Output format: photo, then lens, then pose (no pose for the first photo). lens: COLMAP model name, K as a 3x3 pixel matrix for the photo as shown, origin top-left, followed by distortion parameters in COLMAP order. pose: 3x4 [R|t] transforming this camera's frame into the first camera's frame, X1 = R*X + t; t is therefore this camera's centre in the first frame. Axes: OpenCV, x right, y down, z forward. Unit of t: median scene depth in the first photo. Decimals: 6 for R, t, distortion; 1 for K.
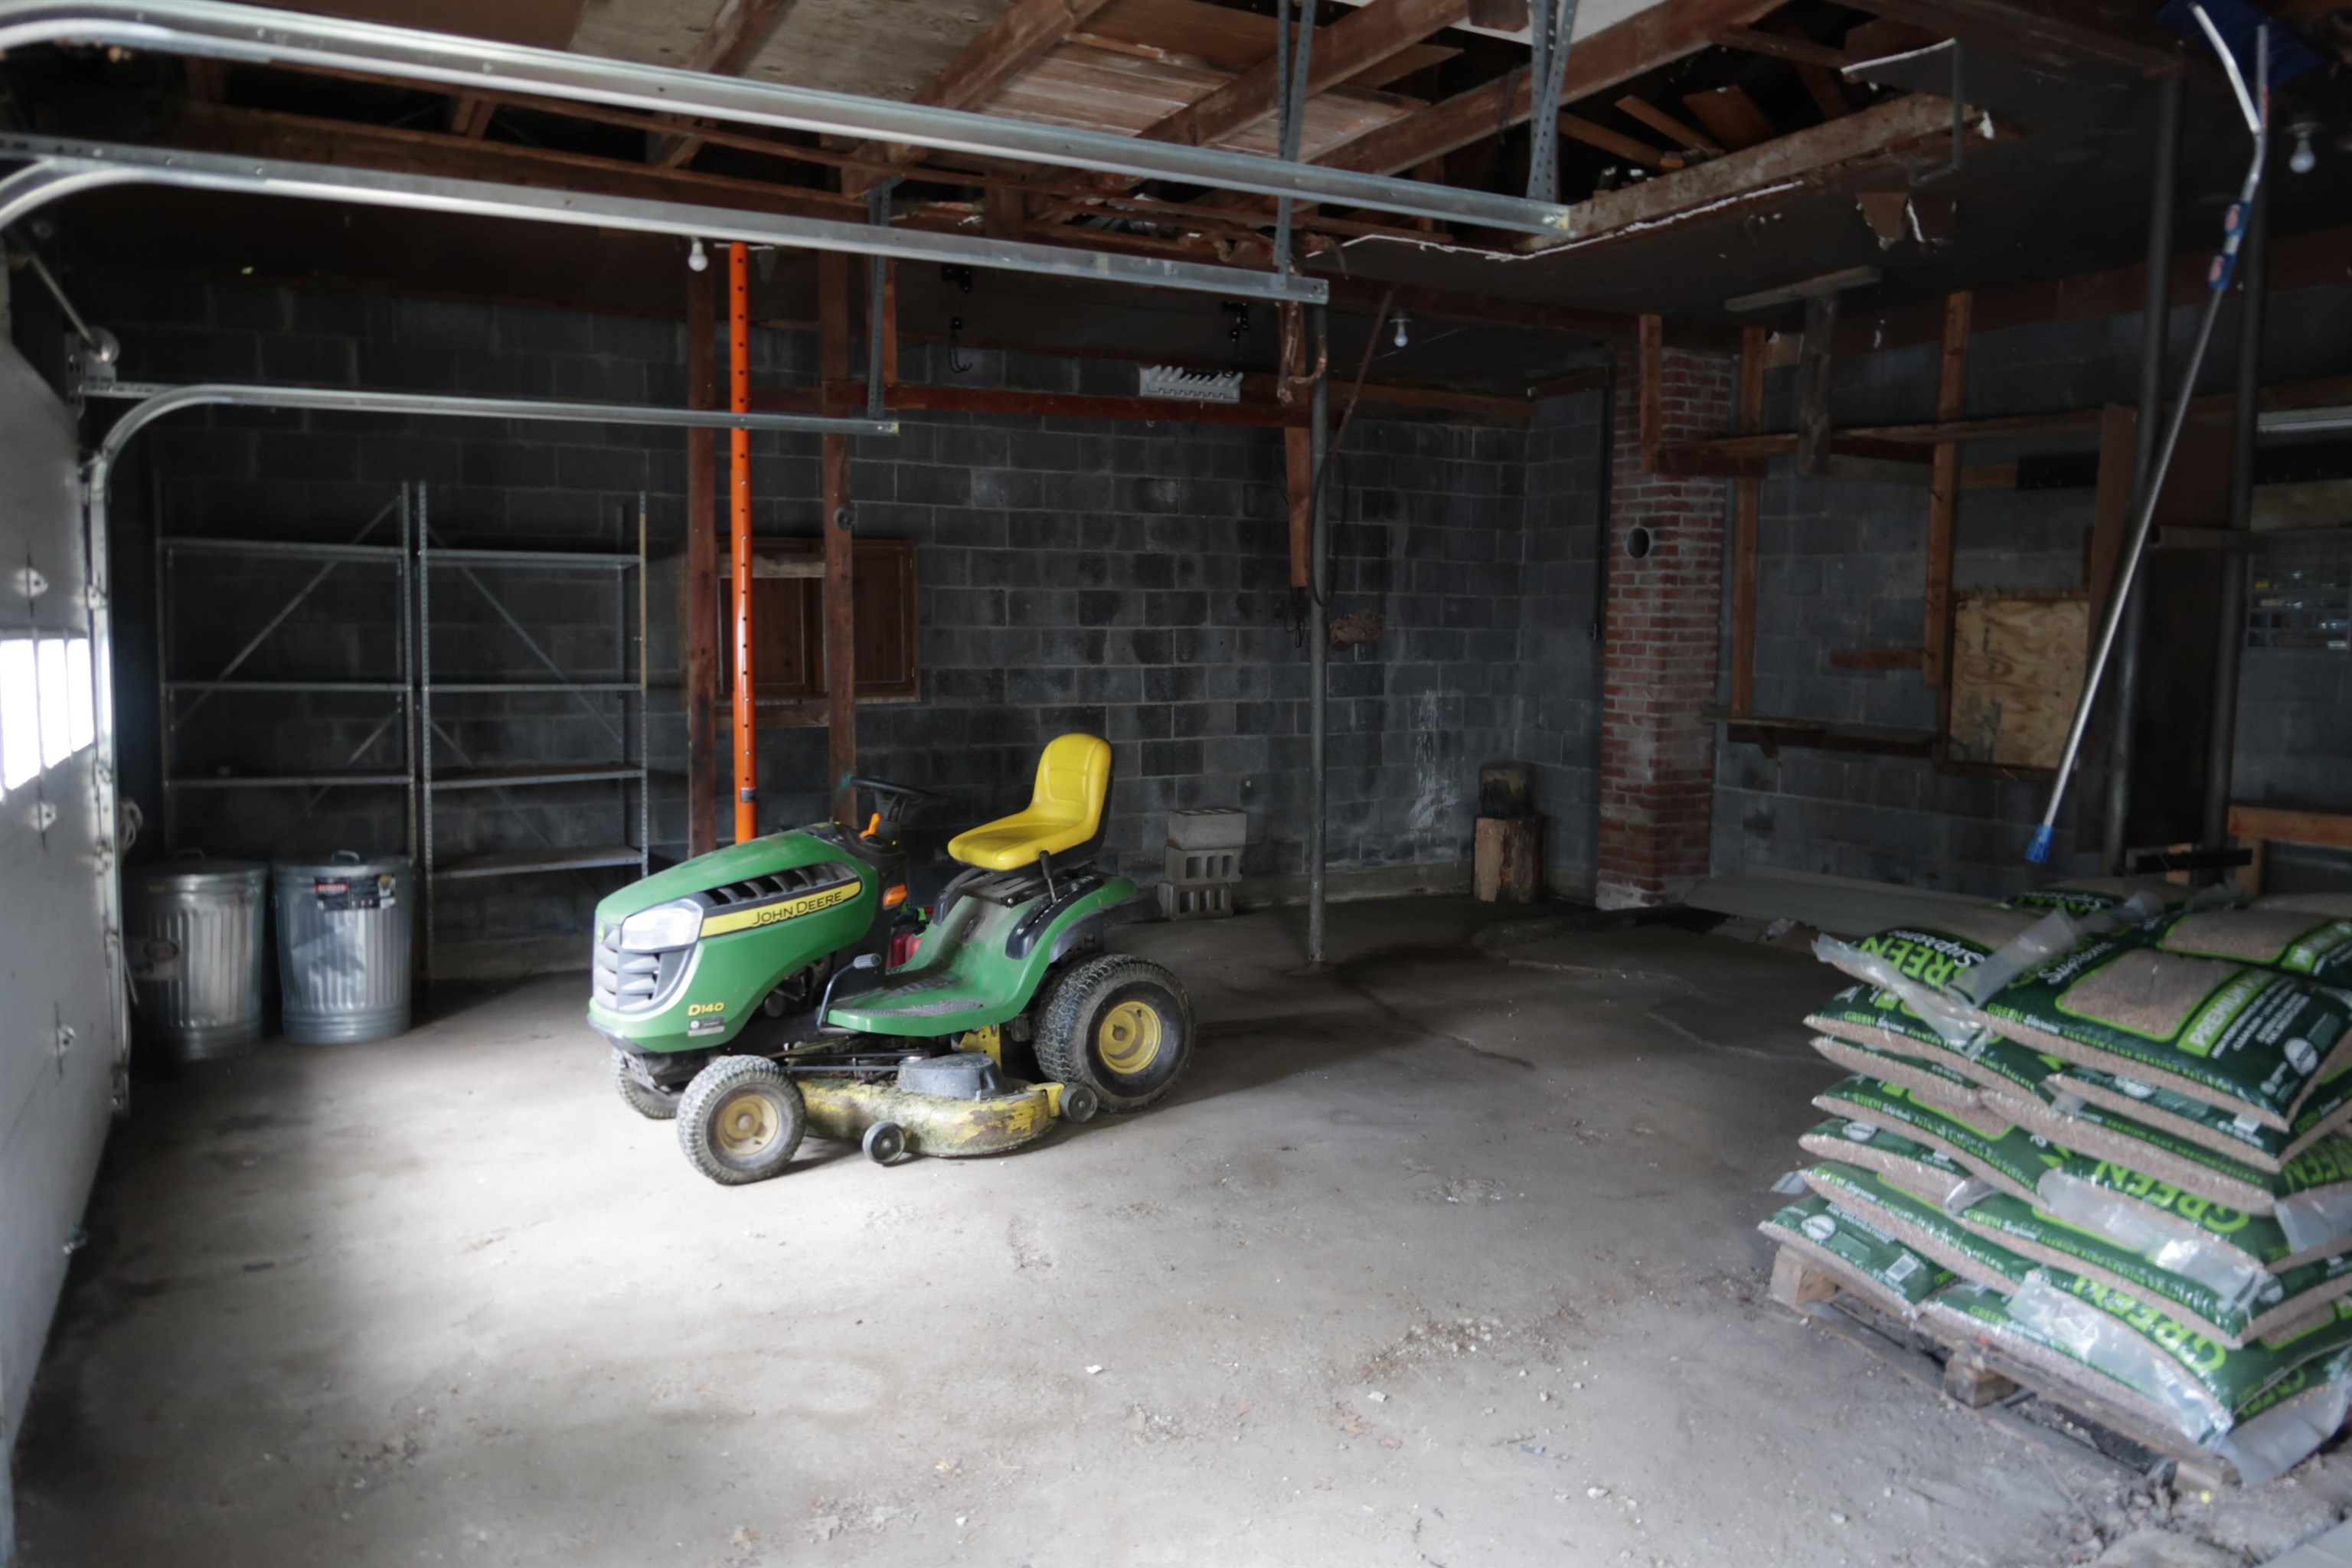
lens RADIAL K [[1612.8, 0, 1176.0], [0, 1612.8, 784.0], [0, 0, 1]] dist [-0.039399, 0.009464]
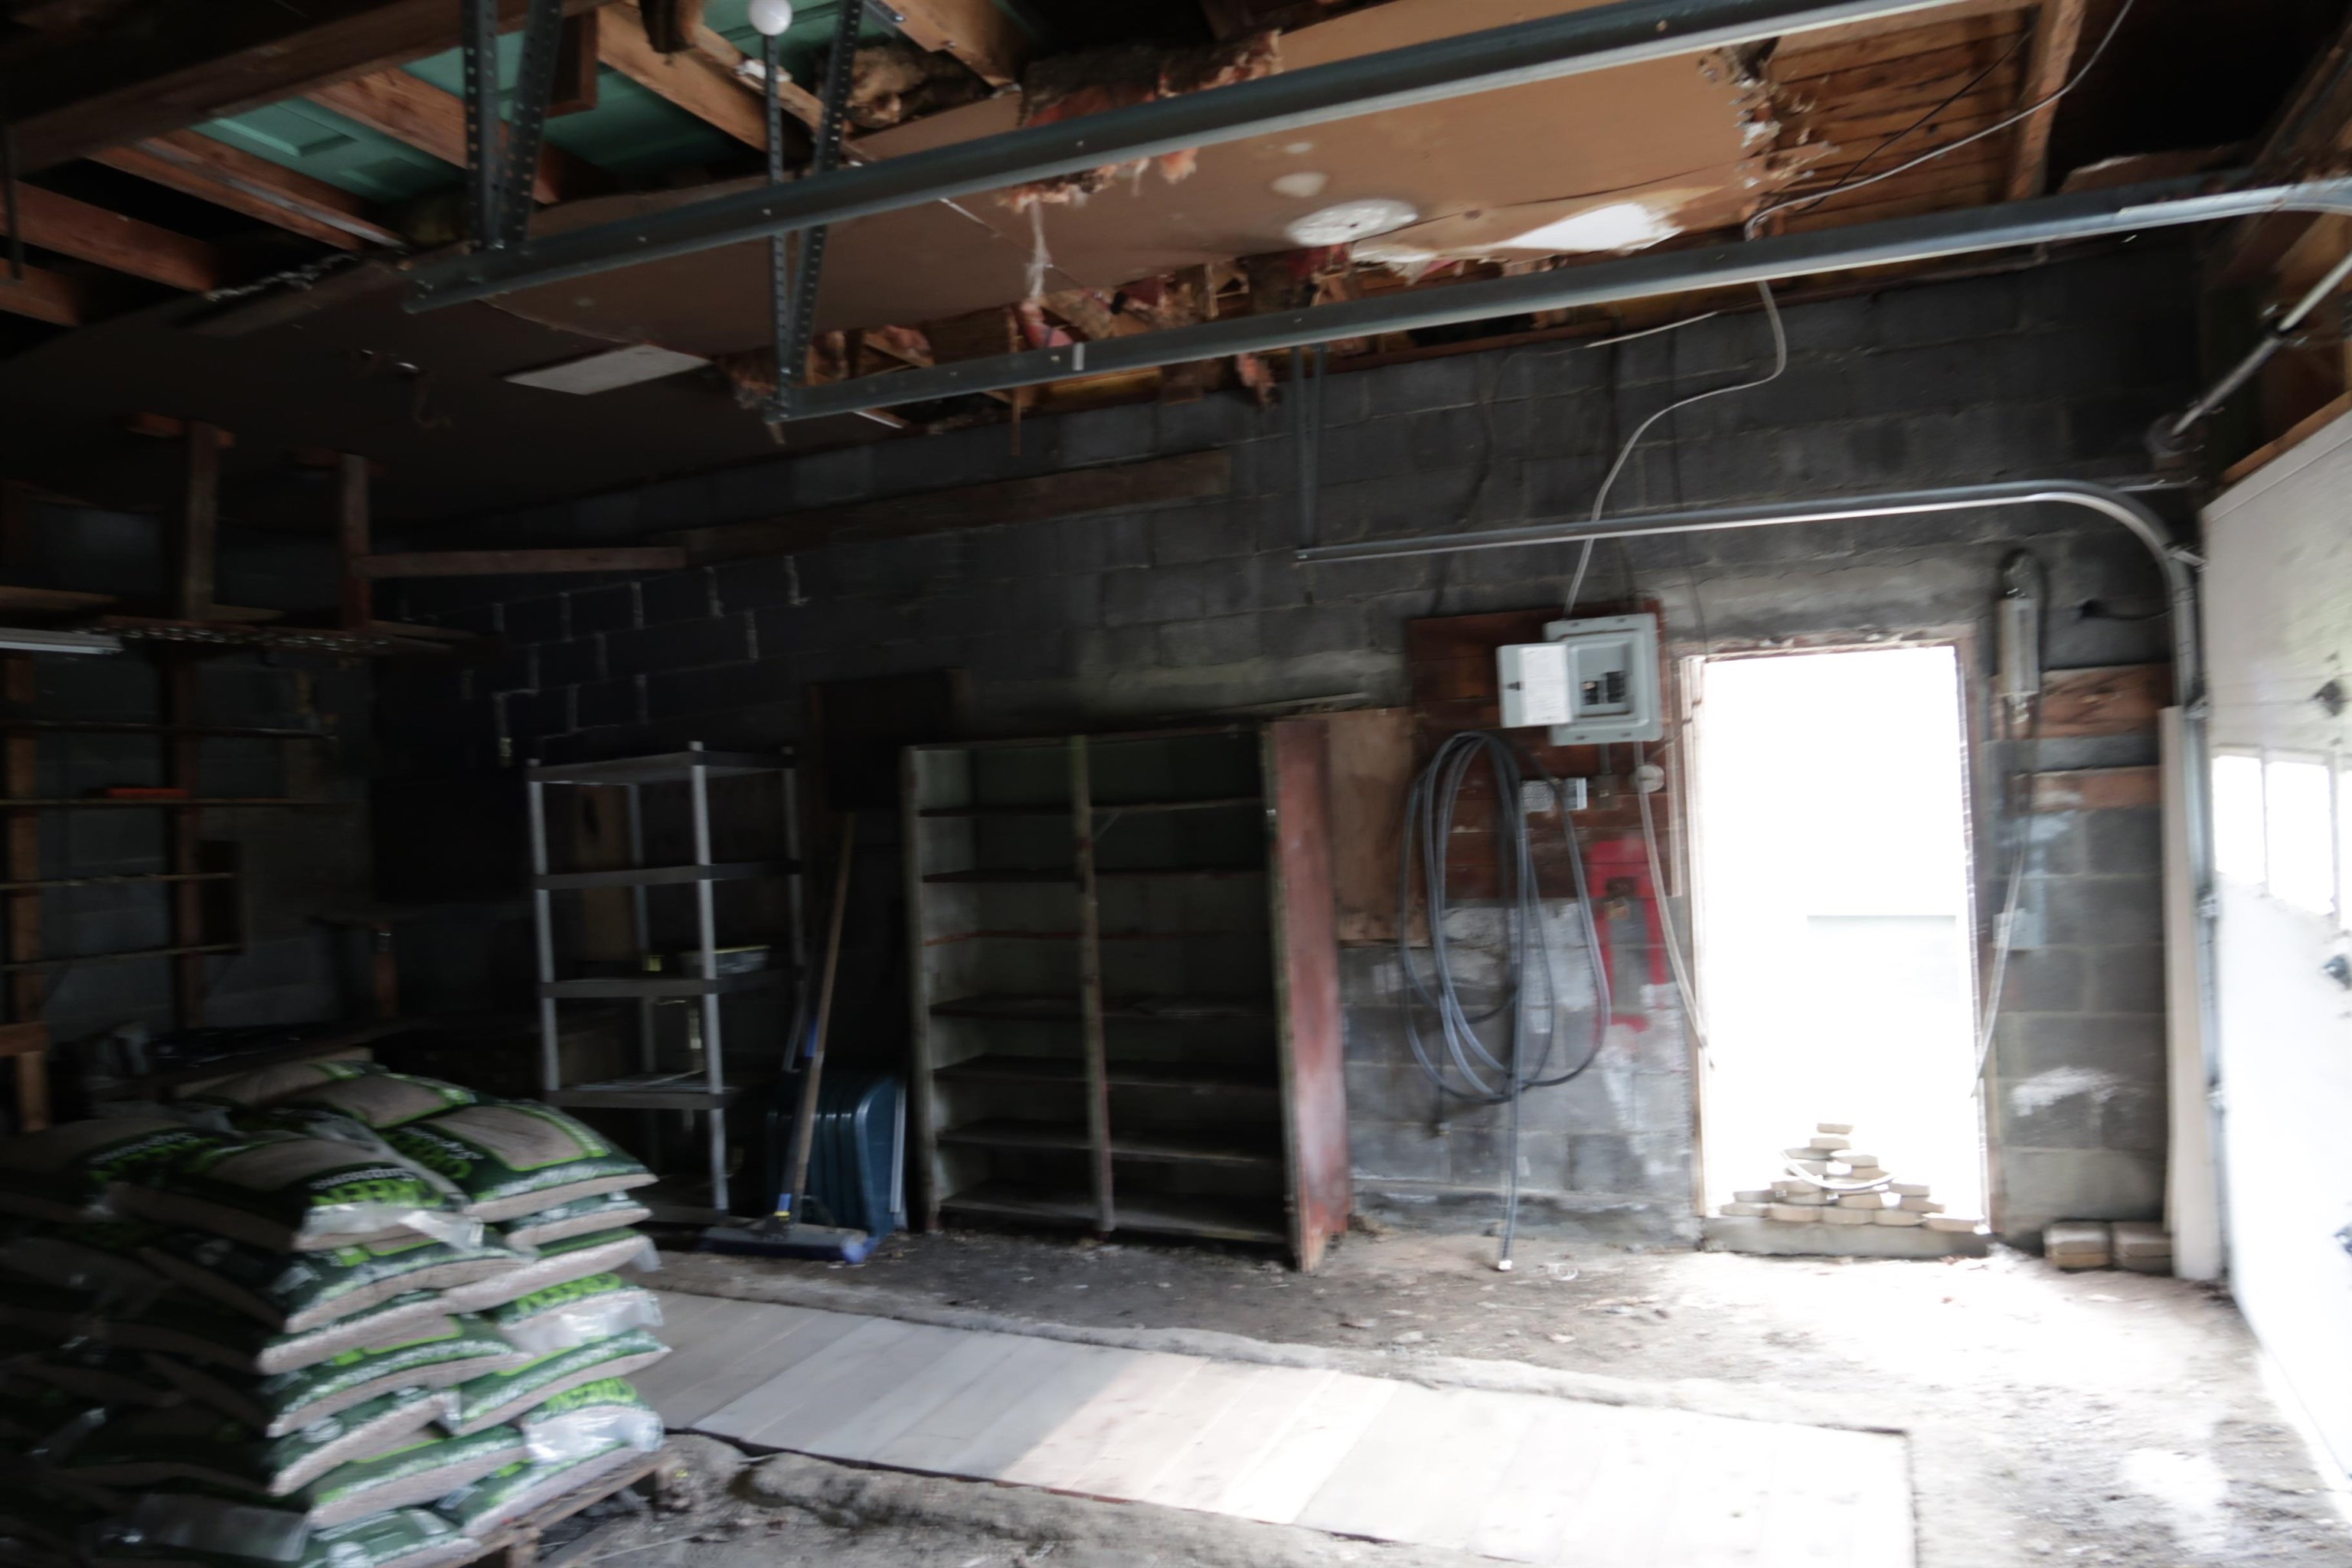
lens RADIAL K [[1612.8, 0, 1176.0], [0, 1612.8, 784.0], [0, 0, 1]] dist [-0.039399, 0.009464]
pose [[-0.613018, 0.021018, 0.789789, -0.550015], [0.118902, 0.990715, 0.065924, -0.128901], [-0.781071, 0.134320, -0.609825, 1.191824]]
